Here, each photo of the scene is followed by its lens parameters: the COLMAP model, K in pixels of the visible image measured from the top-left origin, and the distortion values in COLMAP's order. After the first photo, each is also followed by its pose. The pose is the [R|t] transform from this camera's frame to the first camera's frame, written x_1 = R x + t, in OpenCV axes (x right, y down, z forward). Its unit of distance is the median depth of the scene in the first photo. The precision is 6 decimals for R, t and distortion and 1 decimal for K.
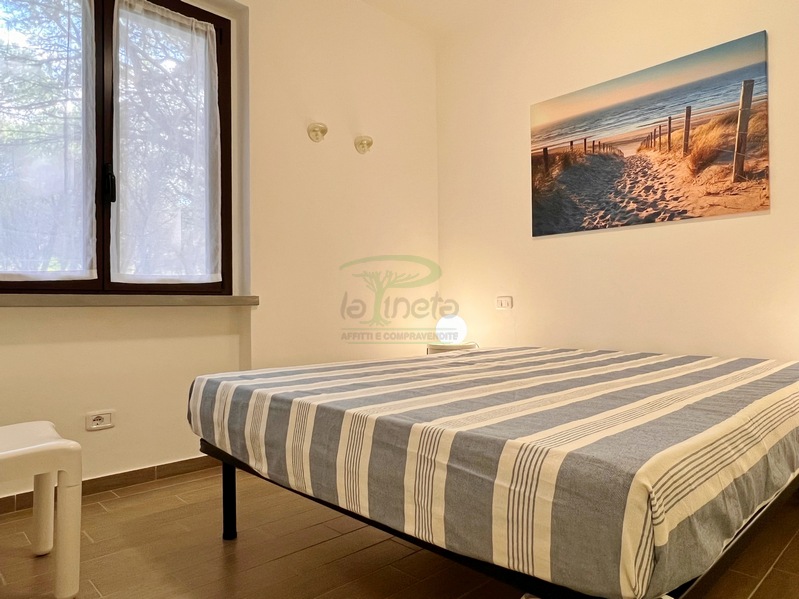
lens RADIAL K [[538.0, 0, 393.7], [0, 538.0, 299.3], [0, 0, 1]] dist [-0.000446, -0.001619]
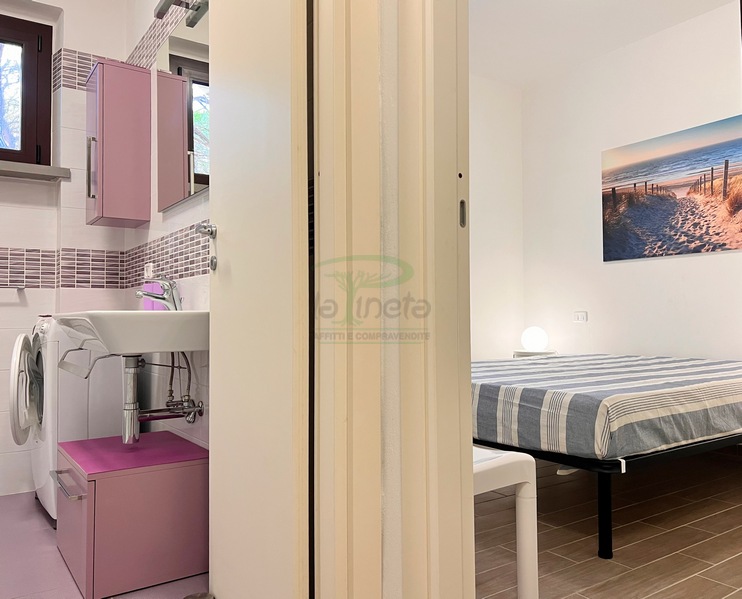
lens RADIAL K [[616.0, 0, 400.4], [0, 616.0, 300.5], [0, 0, 1]] dist [0.028177, -0.025459]
pose [[0.991701, -0.002676, -0.128535, -0.015047], [0.001188, 0.999931, -0.011655, -0.017815], [0.128557, 0.011405, 0.991636, -0.495935]]
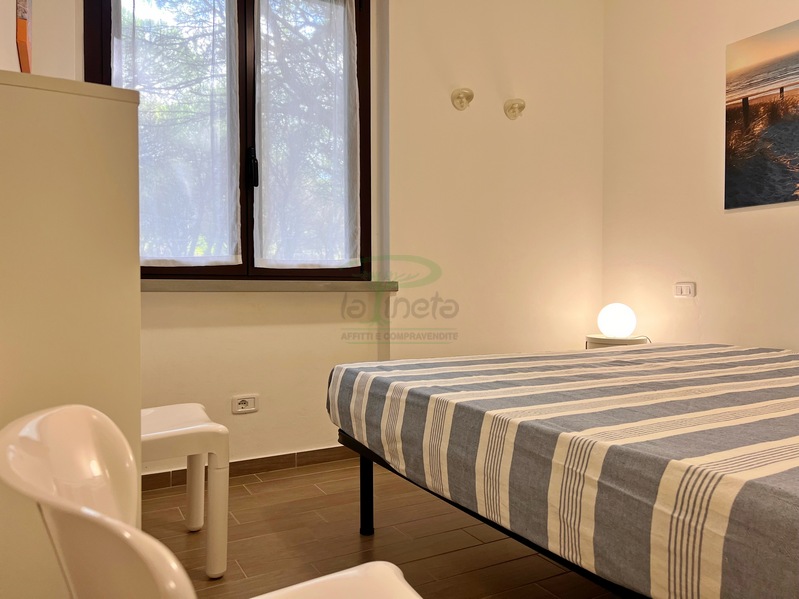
lens RADIAL K [[598.2, 0, 397.8], [0, 598.2, 300.5], [0, 0, 1]] dist [0.067168, -0.077628]
pose [[0.969222, 0.014124, -0.245782, 0.007234], [-0.005519, 0.999349, 0.035664, -0.009979], [0.246125, -0.033210, 0.968669, -0.016959]]
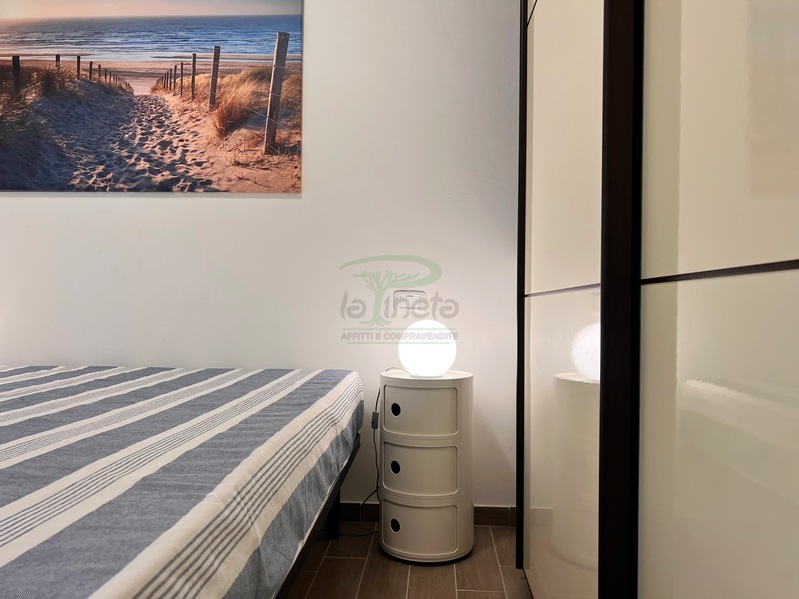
lens RADIAL K [[598.2, 0, 399.0], [0, 598.2, 300.3], [0, 0, 1]] dist [0.067168, -0.077628]
pose [[0.728140, 0.026716, 0.684907, 0.147399], [-0.028557, 0.999555, -0.008630, 0.005694], [-0.684833, -0.013275, 0.728579, 0.176457]]
